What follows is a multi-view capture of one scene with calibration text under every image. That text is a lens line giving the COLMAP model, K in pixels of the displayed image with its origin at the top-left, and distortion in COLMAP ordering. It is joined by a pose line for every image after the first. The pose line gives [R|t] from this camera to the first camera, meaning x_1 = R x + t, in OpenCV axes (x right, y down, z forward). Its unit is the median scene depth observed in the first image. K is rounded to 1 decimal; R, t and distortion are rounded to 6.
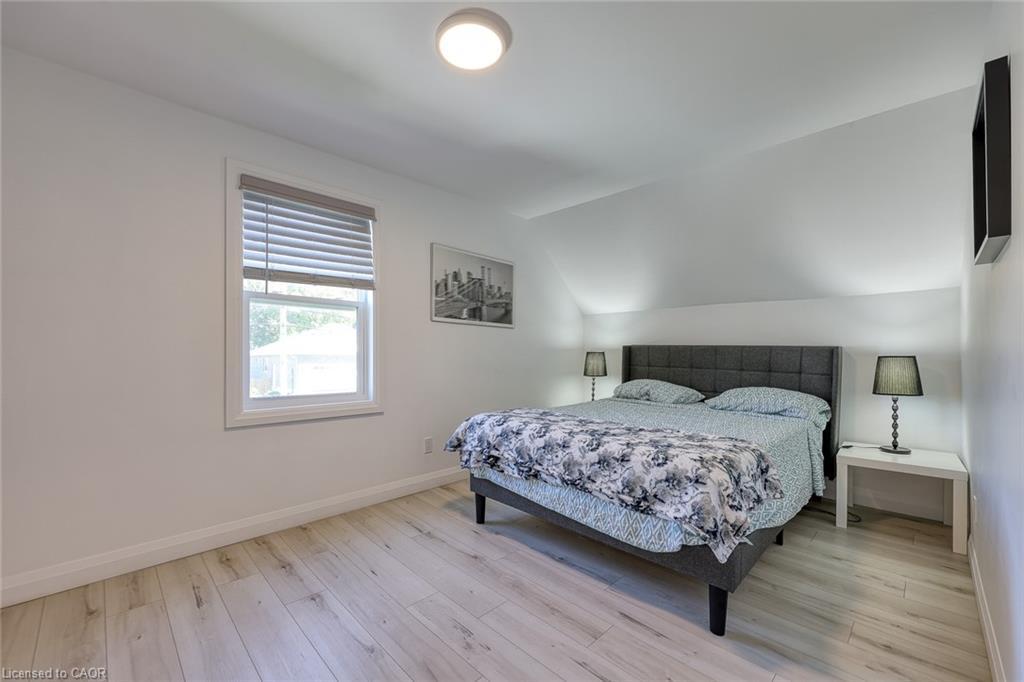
lens RADIAL K [[437.4, 0, 512.7], [0, 437.4, 356.5], [0, 0, 1]] dist [-0.002764, -0.000308]
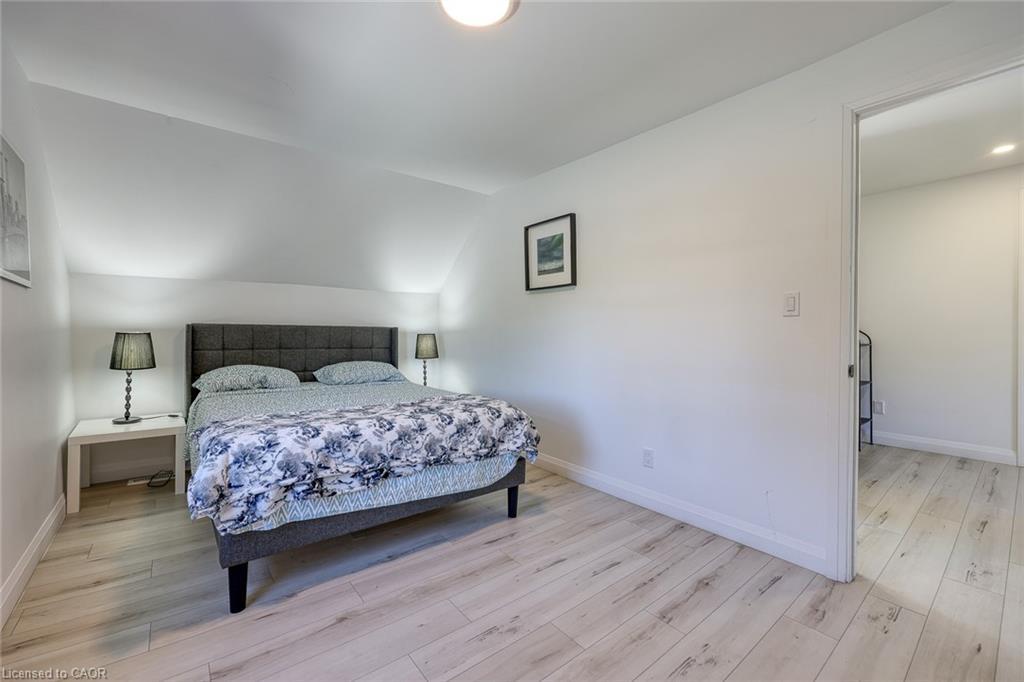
lens RADIAL K [[437.4, 0, 514.5], [0, 437.4, 335.7], [0, 0, 1]] dist [-0.002764, -0.000308]
pose [[0.063016, -0.017086, 0.997866, -0.630832], [0.010121, 0.999813, 0.016481, -0.016101], [-0.997961, 0.009061, 0.063177, 0.536444]]
